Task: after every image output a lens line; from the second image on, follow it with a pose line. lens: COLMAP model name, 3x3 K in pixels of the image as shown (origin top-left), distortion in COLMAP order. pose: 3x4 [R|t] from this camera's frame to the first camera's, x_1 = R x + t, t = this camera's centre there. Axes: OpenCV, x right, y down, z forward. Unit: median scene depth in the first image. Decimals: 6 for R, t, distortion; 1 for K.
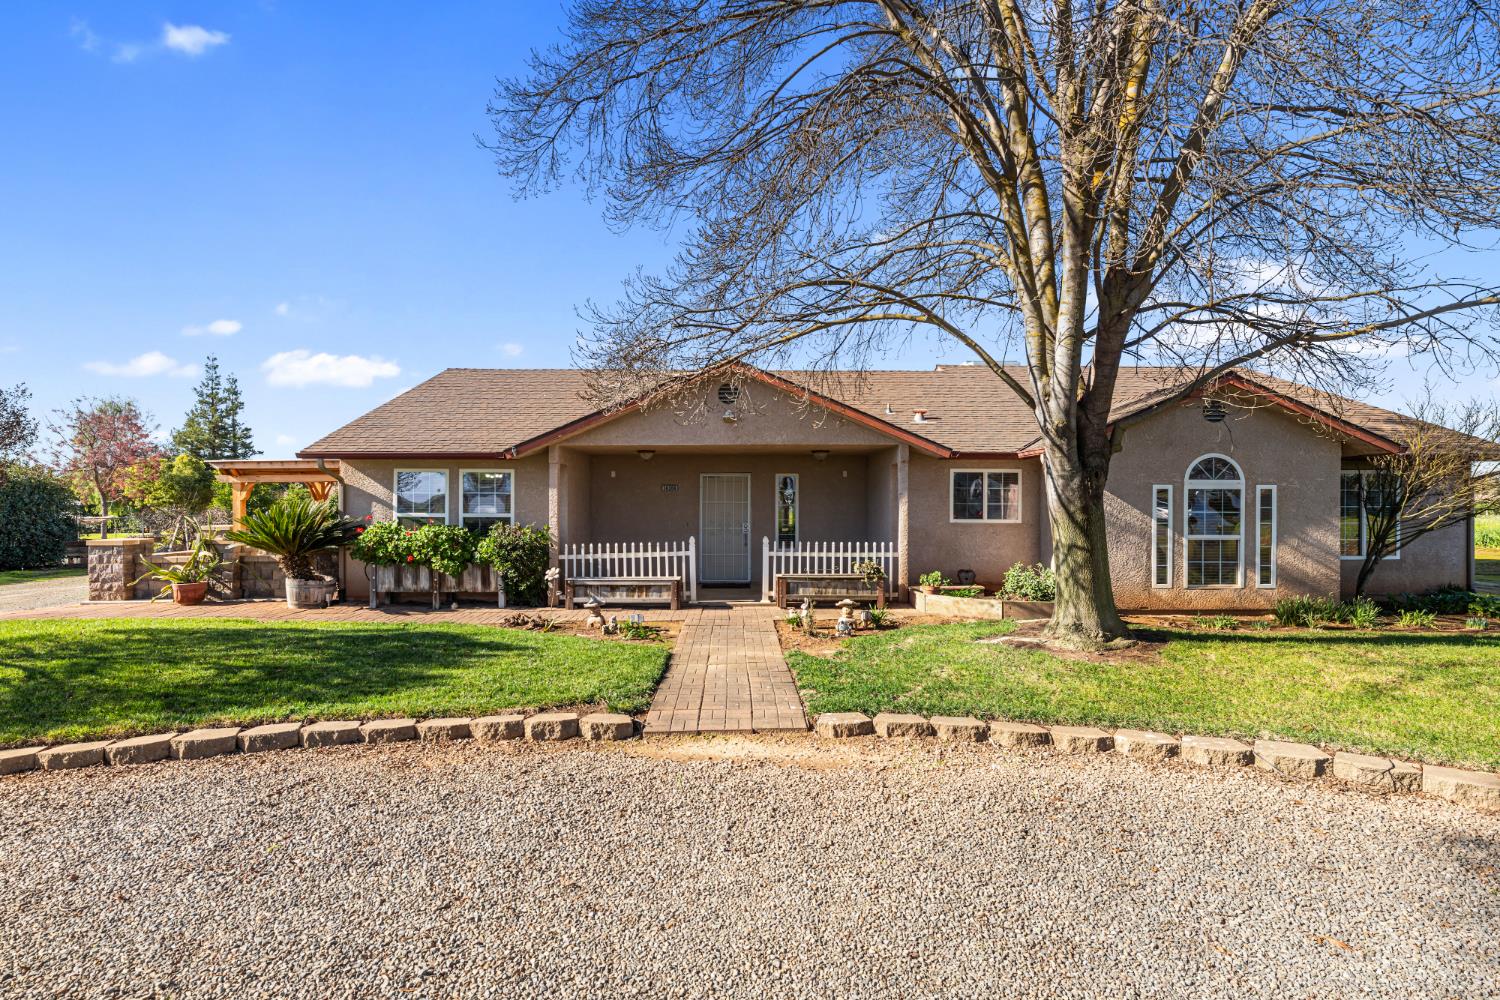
lens RADIAL K [[678.3, 0, 750.0], [0, 678.3, 500.0], [0, 0, 1]] dist [-0.002224, -0.000466]
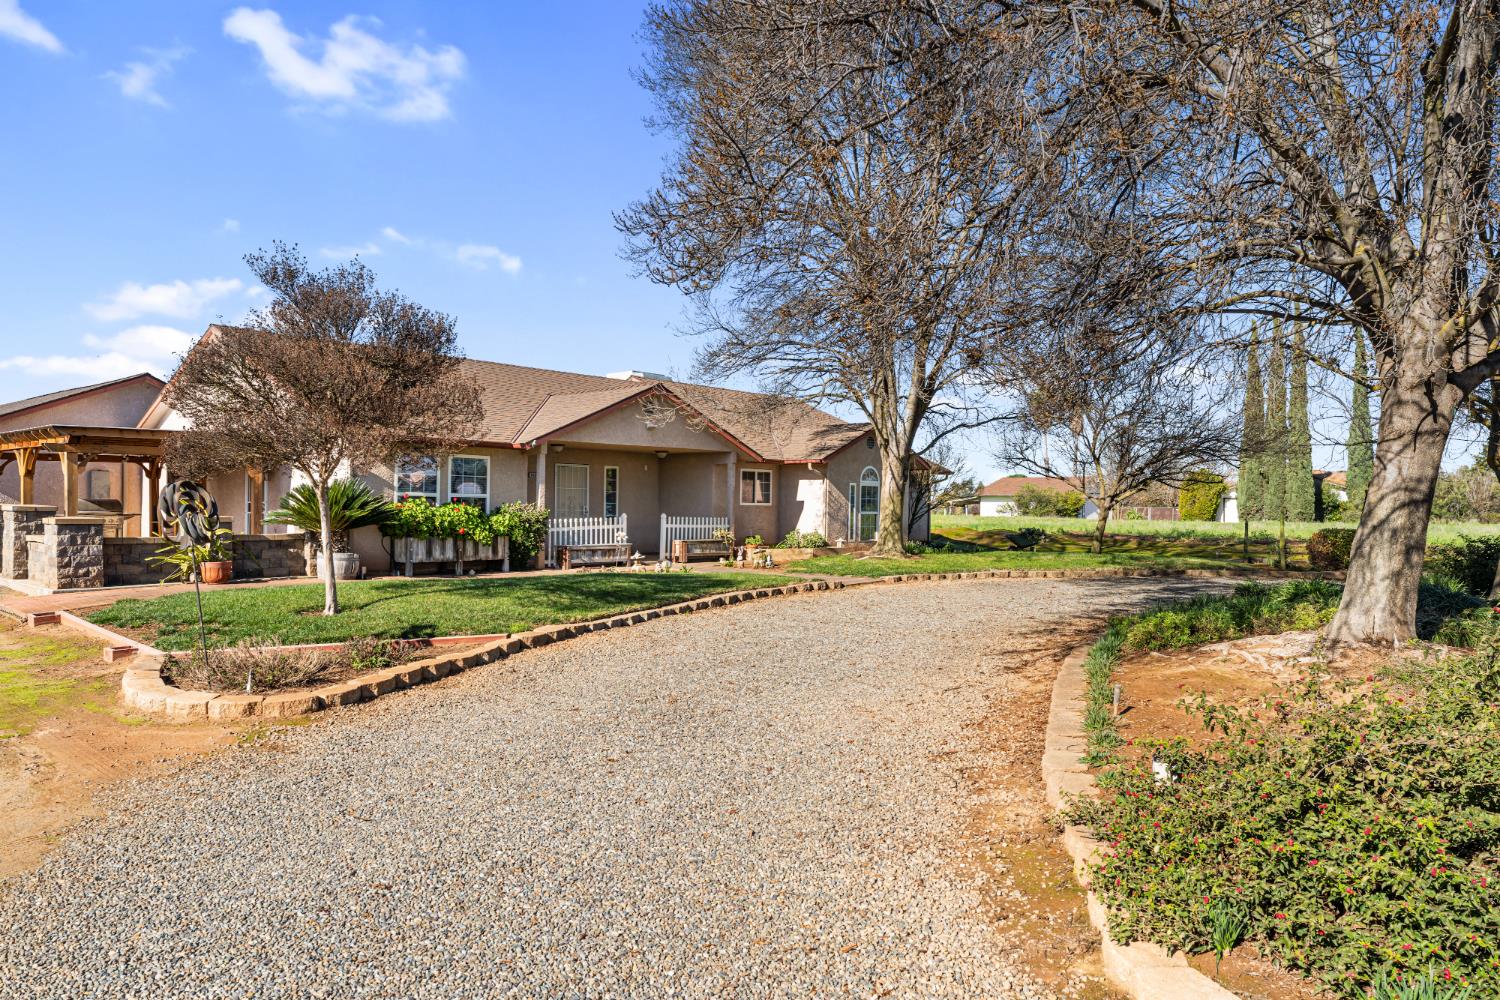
lens RADIAL K [[678.3, 0, 750.0], [0, 678.3, 500.0], [0, 0, 1]] dist [-0.002224, -0.000466]
pose [[0.775104, 0.007730, 0.631786, -0.802954], [-0.017654, 0.999800, 0.009427, 0.011345], [-0.631586, -0.018460, 0.775086, -0.213069]]
